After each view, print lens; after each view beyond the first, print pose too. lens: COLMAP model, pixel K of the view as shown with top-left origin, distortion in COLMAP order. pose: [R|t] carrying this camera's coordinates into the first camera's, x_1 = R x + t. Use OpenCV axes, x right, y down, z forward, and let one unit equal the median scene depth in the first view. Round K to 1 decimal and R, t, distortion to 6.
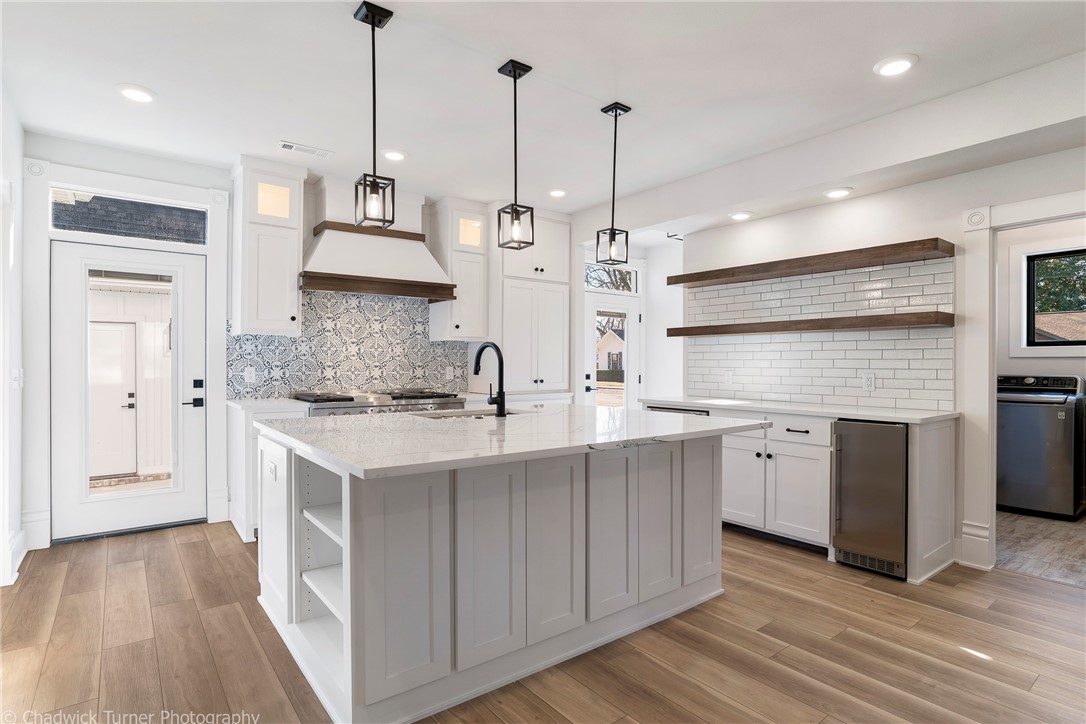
lens RADIAL K [[560.1, 0, 538.5], [0, 560.1, 358.7], [0, 0, 1]] dist [0.001958, 0.001061]
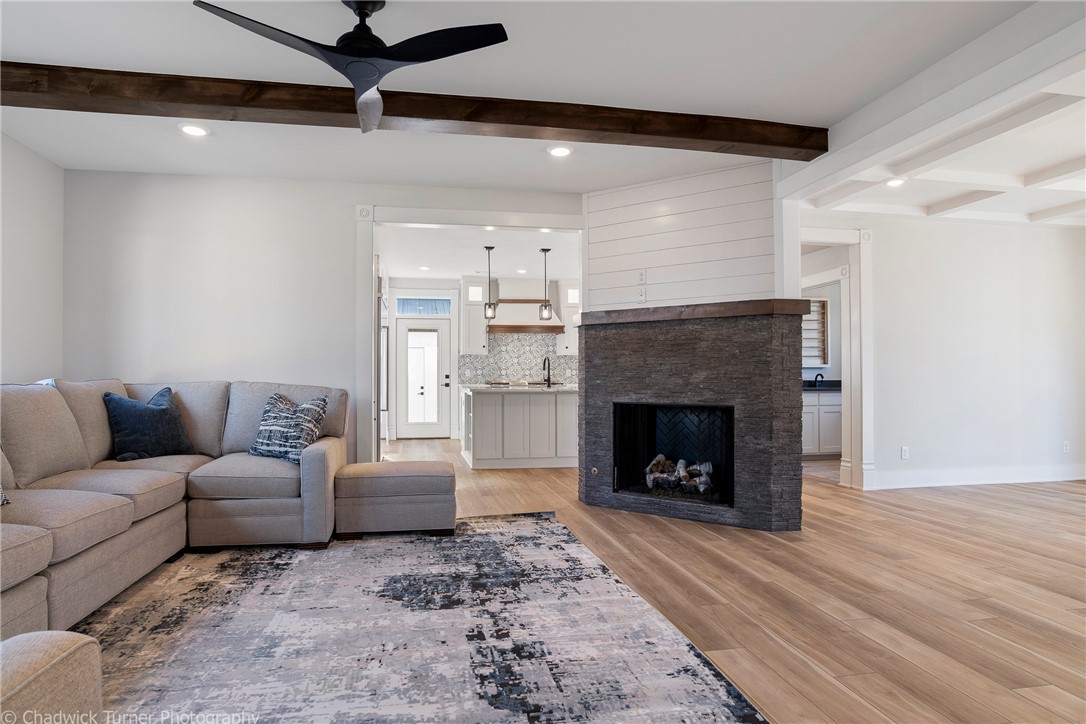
lens RADIAL K [[560.1, 0, 543.3], [0, 560.1, 362.6], [0, 0, 1]] dist [0.001958, 0.001061]
pose [[0.915937, -0.010195, -0.401192, 0.555279], [0.005081, 0.999892, -0.013808, 0.018580], [0.401290, 0.010608, 0.915890, -0.773697]]
